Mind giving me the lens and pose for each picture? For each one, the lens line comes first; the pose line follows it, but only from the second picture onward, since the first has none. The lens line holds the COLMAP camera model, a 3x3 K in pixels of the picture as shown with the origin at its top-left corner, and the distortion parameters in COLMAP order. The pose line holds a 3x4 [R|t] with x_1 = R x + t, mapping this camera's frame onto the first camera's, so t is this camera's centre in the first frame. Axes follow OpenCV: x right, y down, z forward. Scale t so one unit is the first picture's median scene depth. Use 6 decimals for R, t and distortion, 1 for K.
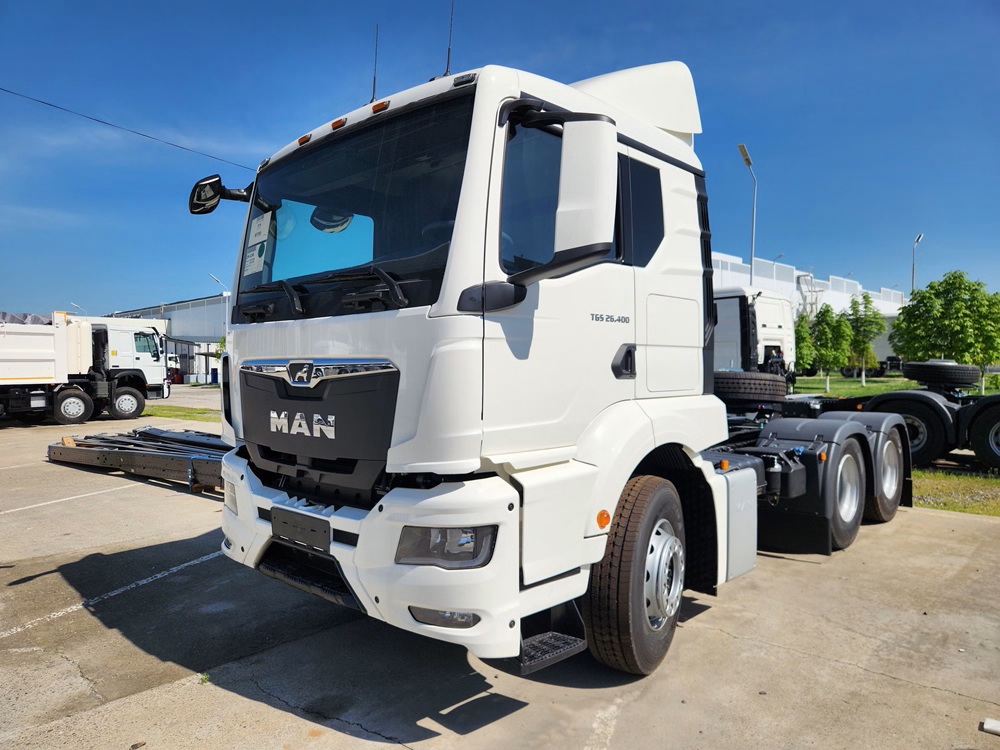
lens RADIAL K [[724.6, 0, 501.1], [0, 724.6, 337.2], [0, 0, 1]] dist [-0.003239, -0.001269]
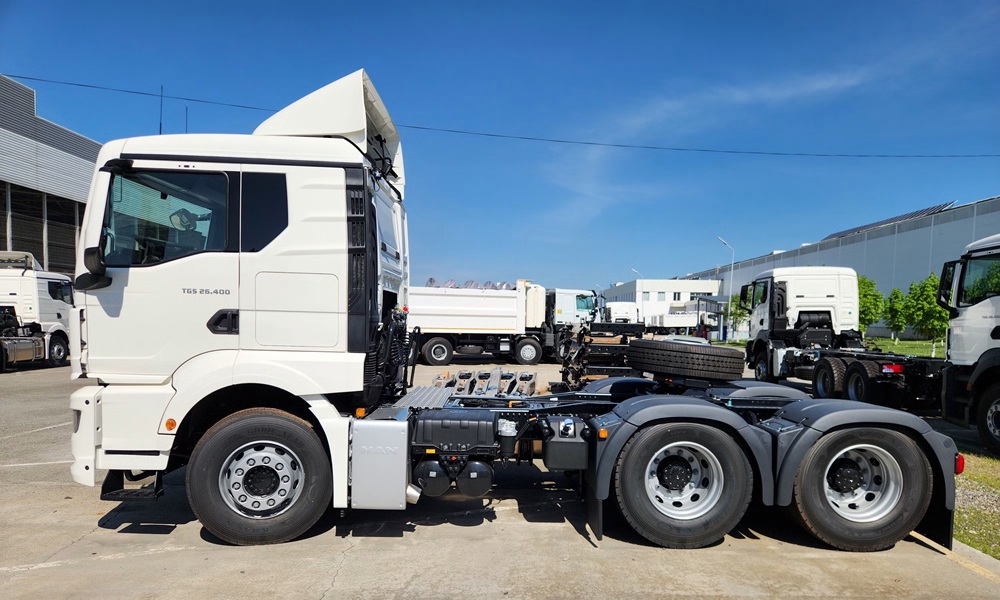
lens RADIAL K [[701.8, 0, 500.9], [0, 701.8, 327.9], [0, 0, 1]] dist [0.000587, -0.000819]
pose [[0.680397, 0.030087, -0.732226, 0.323534], [0.001815, 0.999085, 0.042738, -0.002473], [0.732842, -0.030408, 0.679720, 0.098609]]
